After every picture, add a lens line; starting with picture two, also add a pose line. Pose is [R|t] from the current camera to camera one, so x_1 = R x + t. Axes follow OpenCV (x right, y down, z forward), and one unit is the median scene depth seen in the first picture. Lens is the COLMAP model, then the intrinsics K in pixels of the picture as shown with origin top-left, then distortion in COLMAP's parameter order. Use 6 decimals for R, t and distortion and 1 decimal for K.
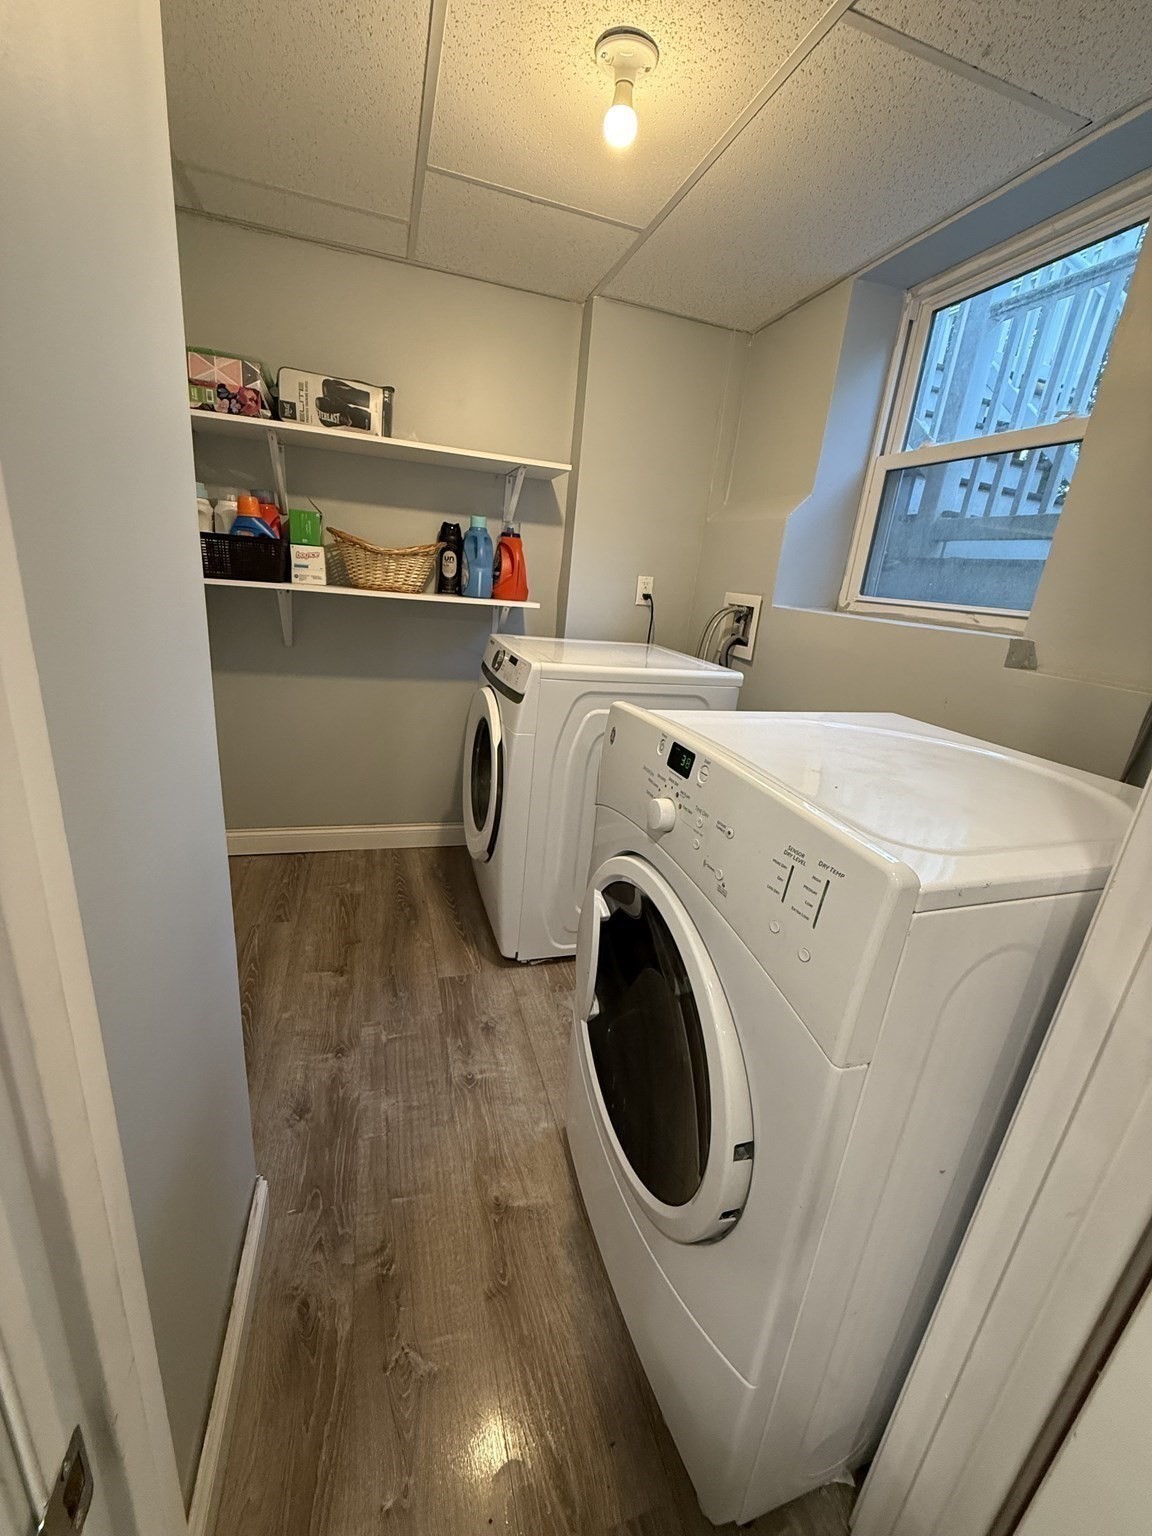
lens RADIAL K [[611.2, 0, 572.7], [0, 611.2, 763.5], [0, 0, 1]] dist [-0.001602, -0.000096]
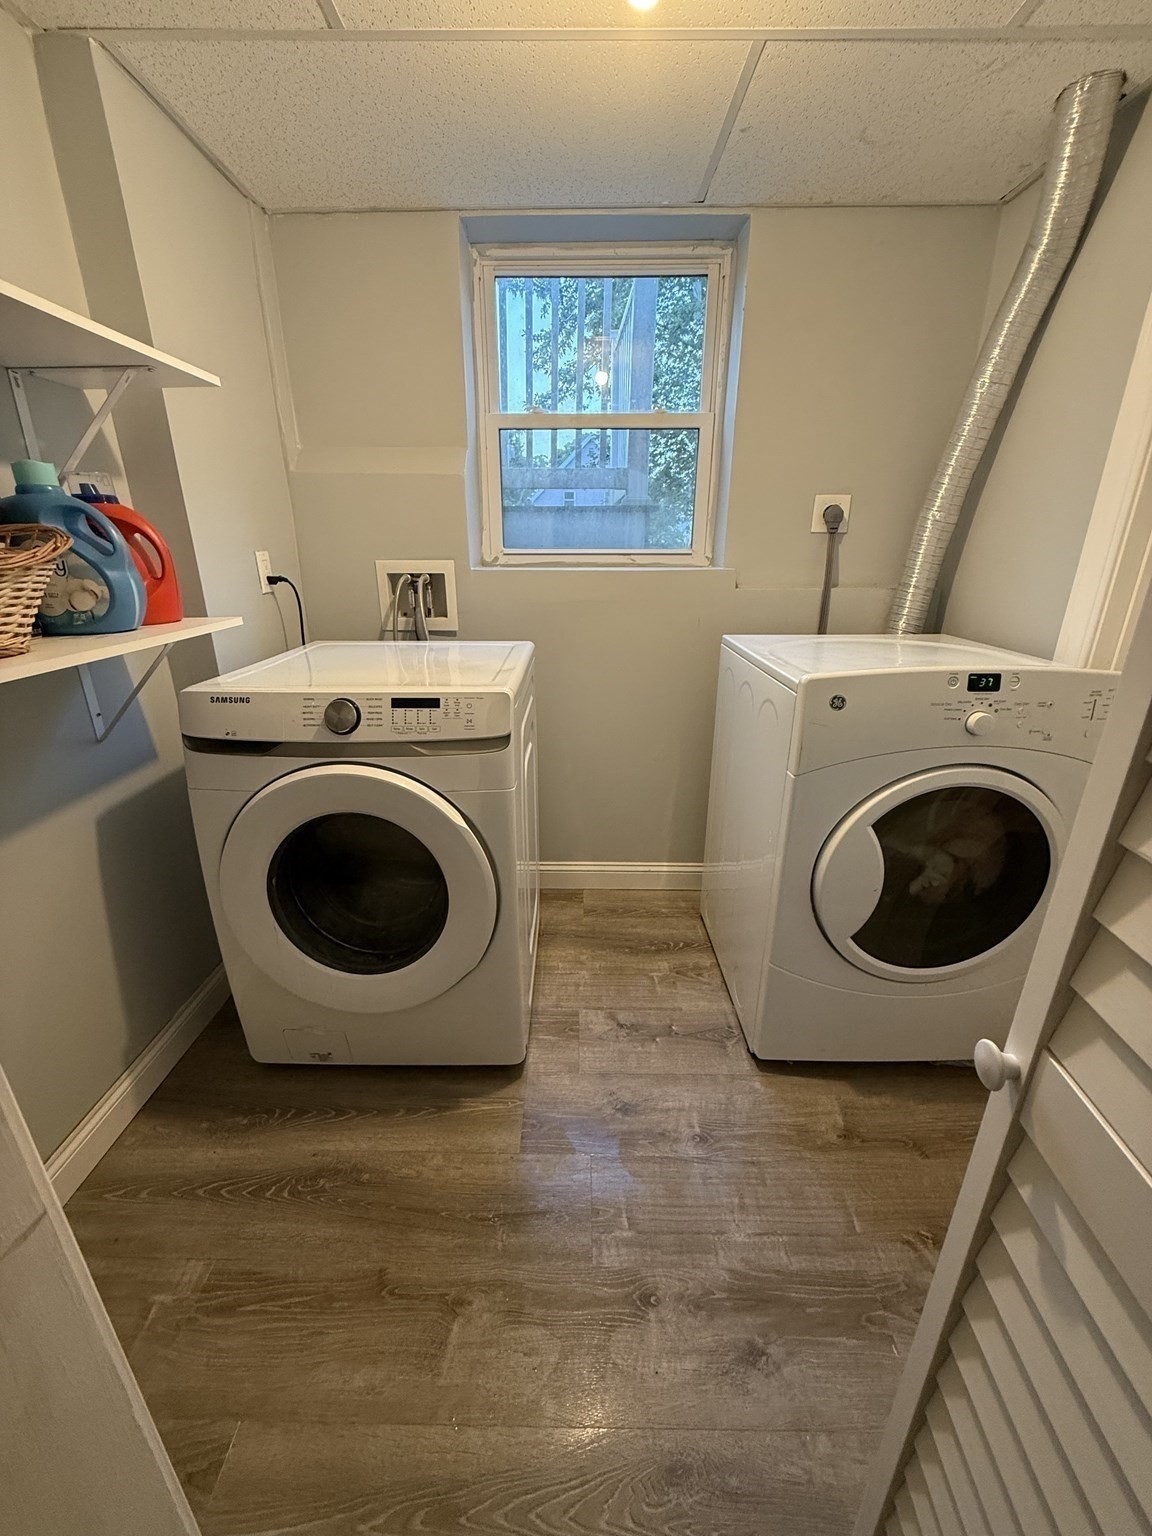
lens RADIAL K [[611.2, 0, 571.6], [0, 611.2, 764.9], [0, 0, 1]] dist [-0.001602, -0.000096]
pose [[0.301463, -0.408436, 0.861568, -0.759926], [0.313209, 0.895882, 0.315111, -0.312093], [-0.900567, 0.174856, 0.398001, 0.704577]]
